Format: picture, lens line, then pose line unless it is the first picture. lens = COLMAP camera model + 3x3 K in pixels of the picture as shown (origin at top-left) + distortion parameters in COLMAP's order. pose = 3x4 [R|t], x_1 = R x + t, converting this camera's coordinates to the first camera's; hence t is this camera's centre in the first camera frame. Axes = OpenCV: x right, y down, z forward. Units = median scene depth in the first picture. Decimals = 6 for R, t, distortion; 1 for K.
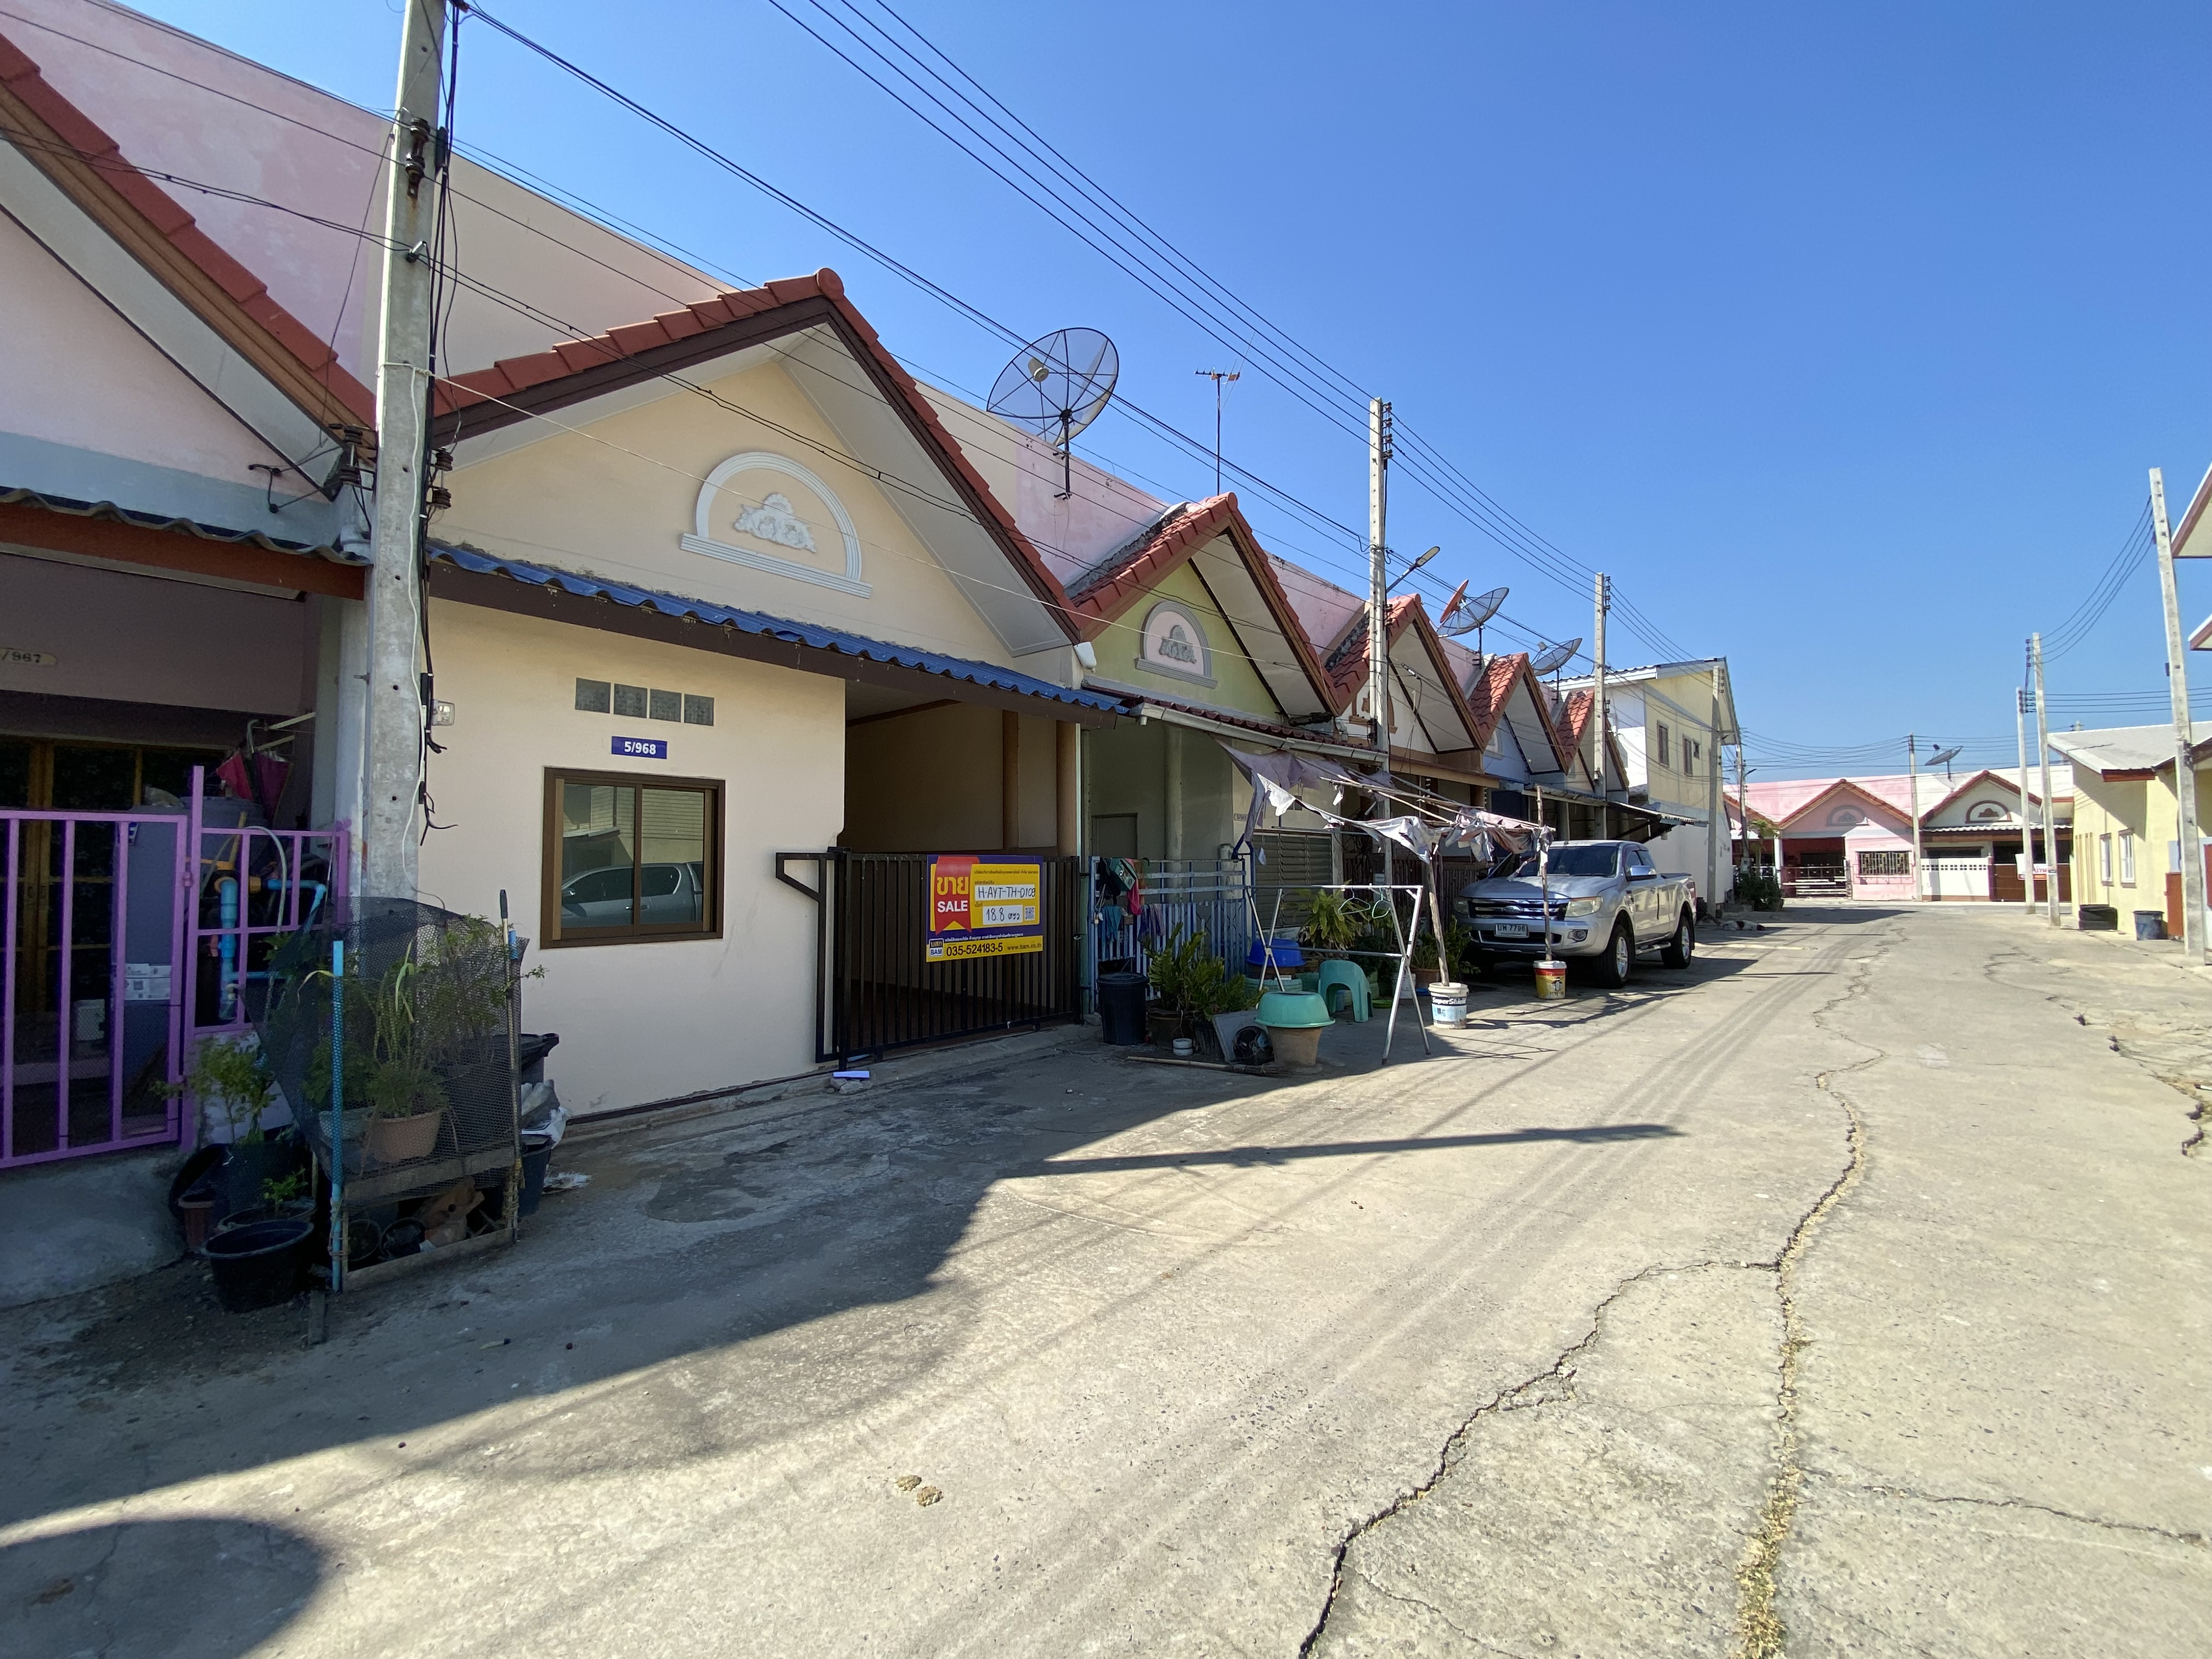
lens RADIAL K [[875.7, 0, 1108.7], [0, 875.7, 829.3], [0, 0, 1]] dist [0.027252, -0.019868]
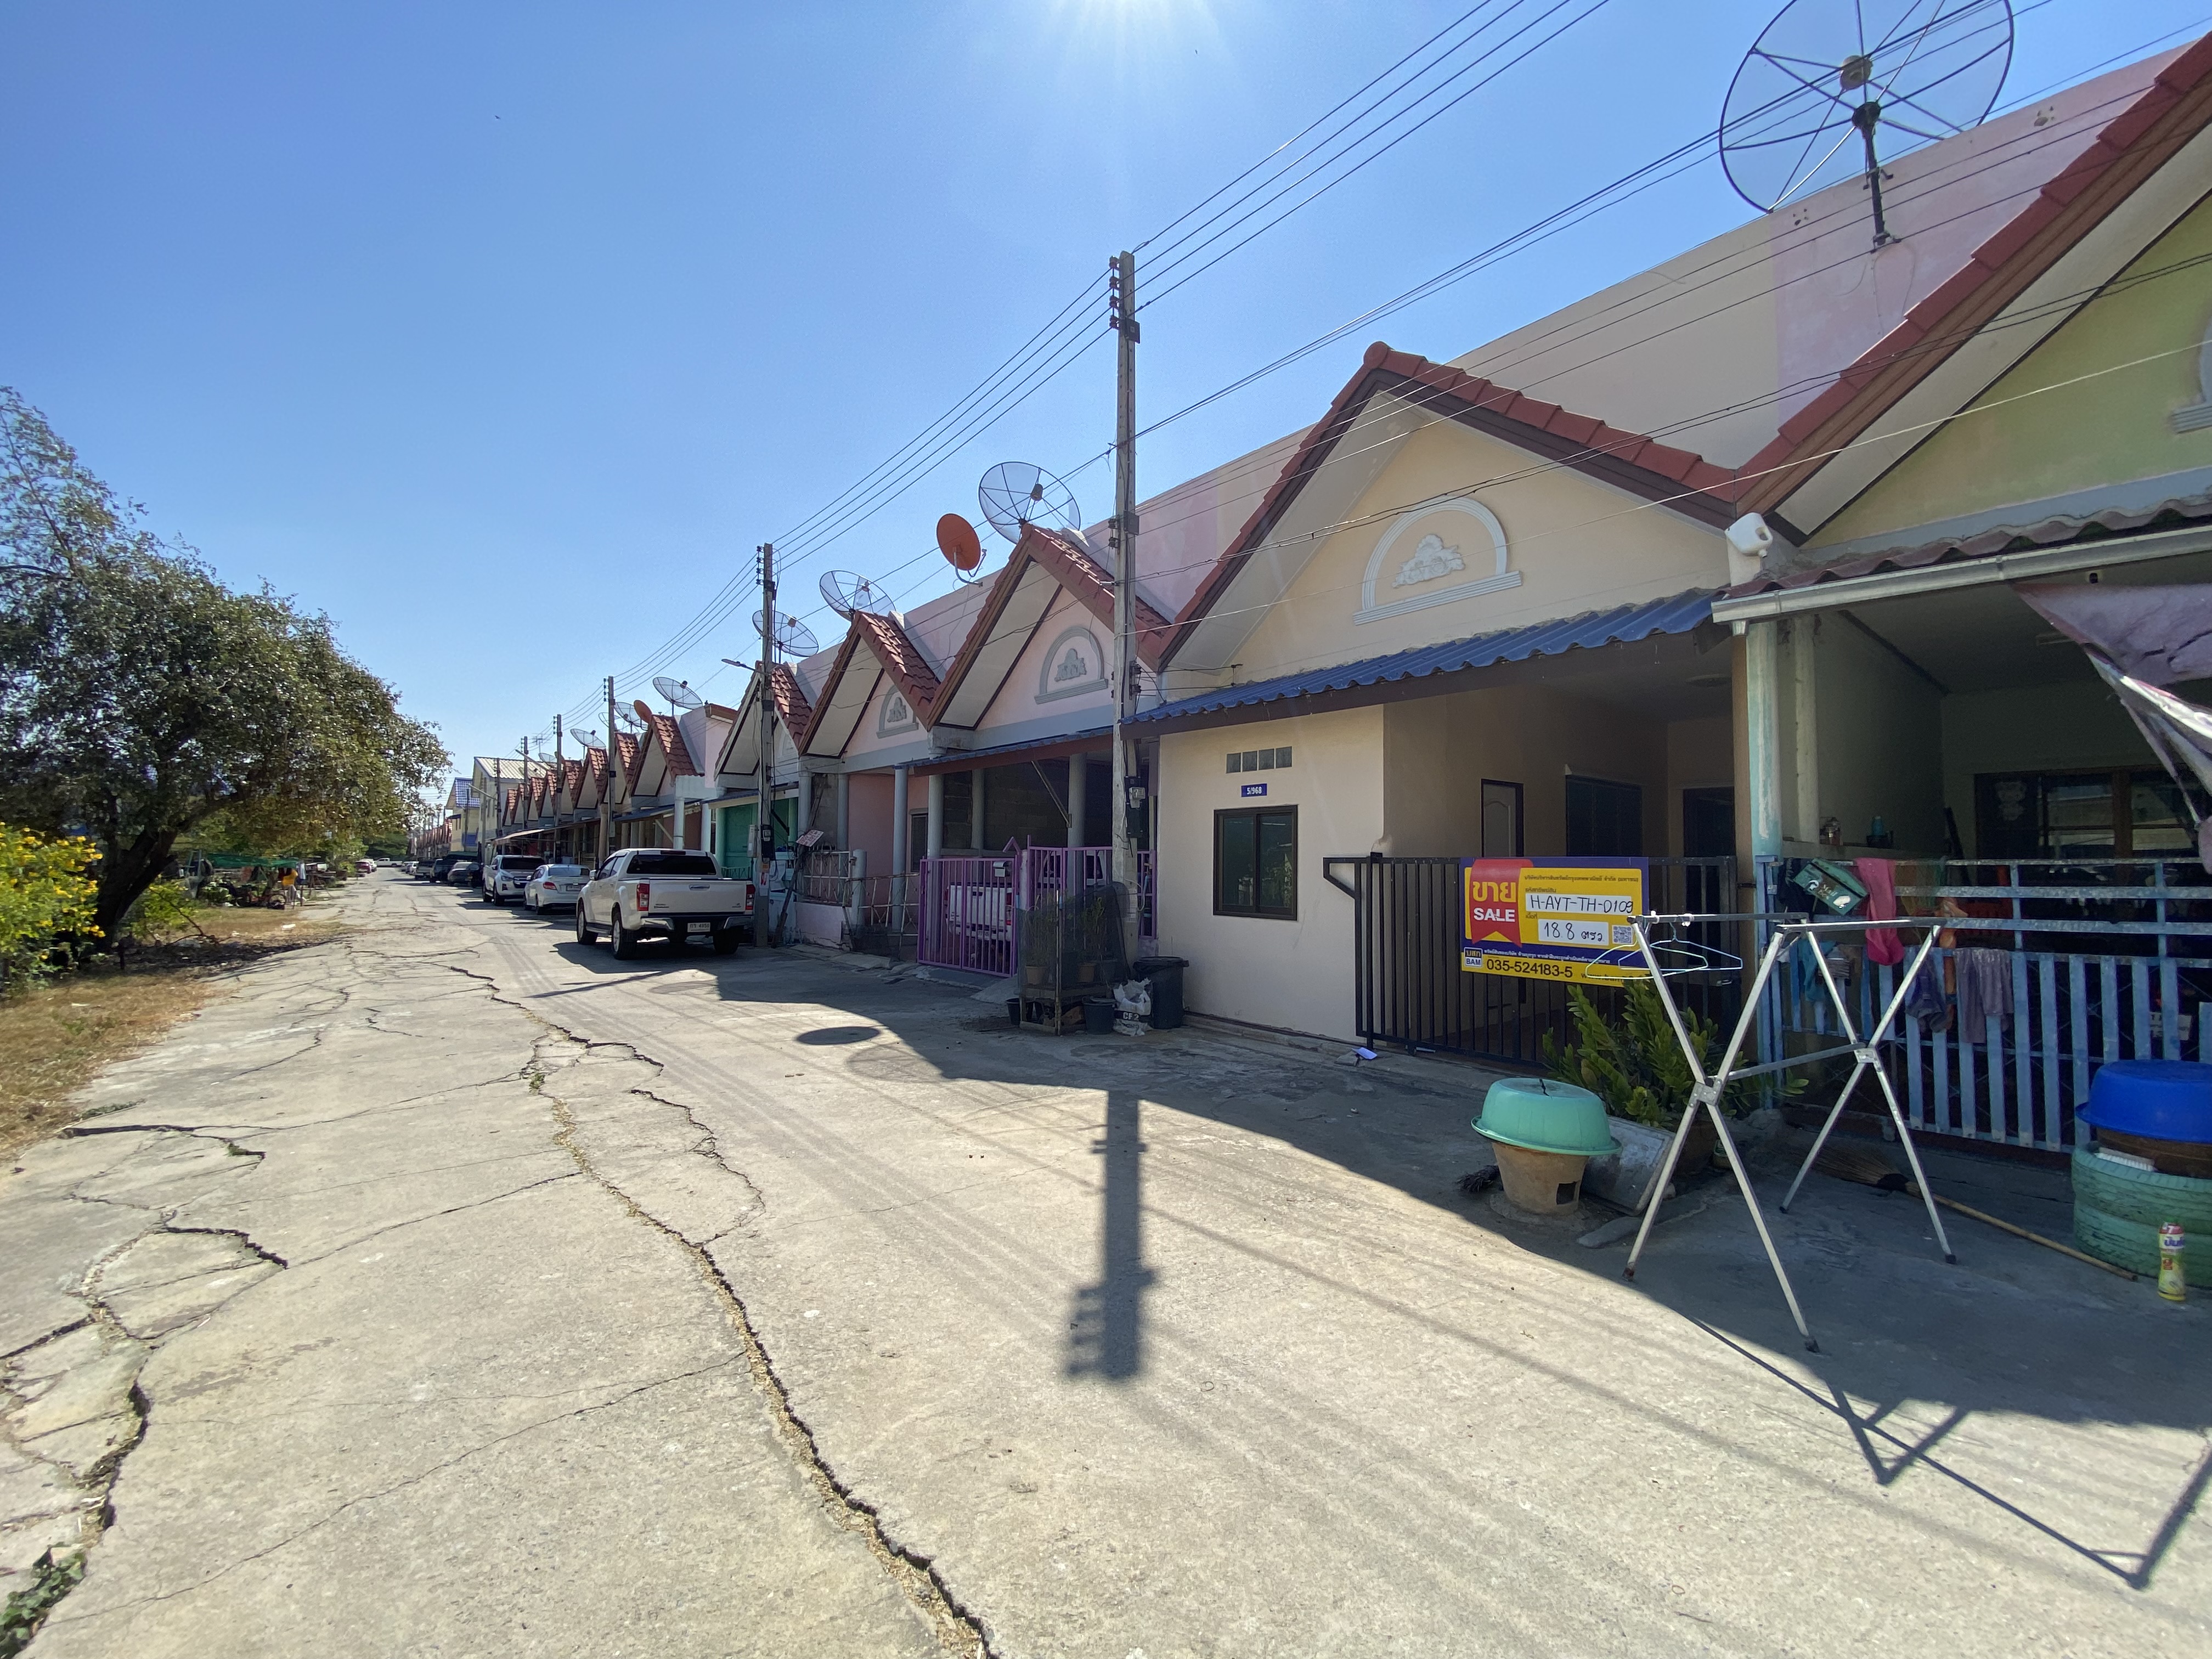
lens RADIAL K [[875.7, 0, 1108.7], [0, 875.7, 829.3], [0, 0, 1]] dist [0.027252, -0.019868]
pose [[-0.124258, -0.039101, -0.991479, 1.095858], [0.038297, 0.998290, -0.044169, 0.034882], [0.991511, -0.043459, -0.122548, 1.015407]]
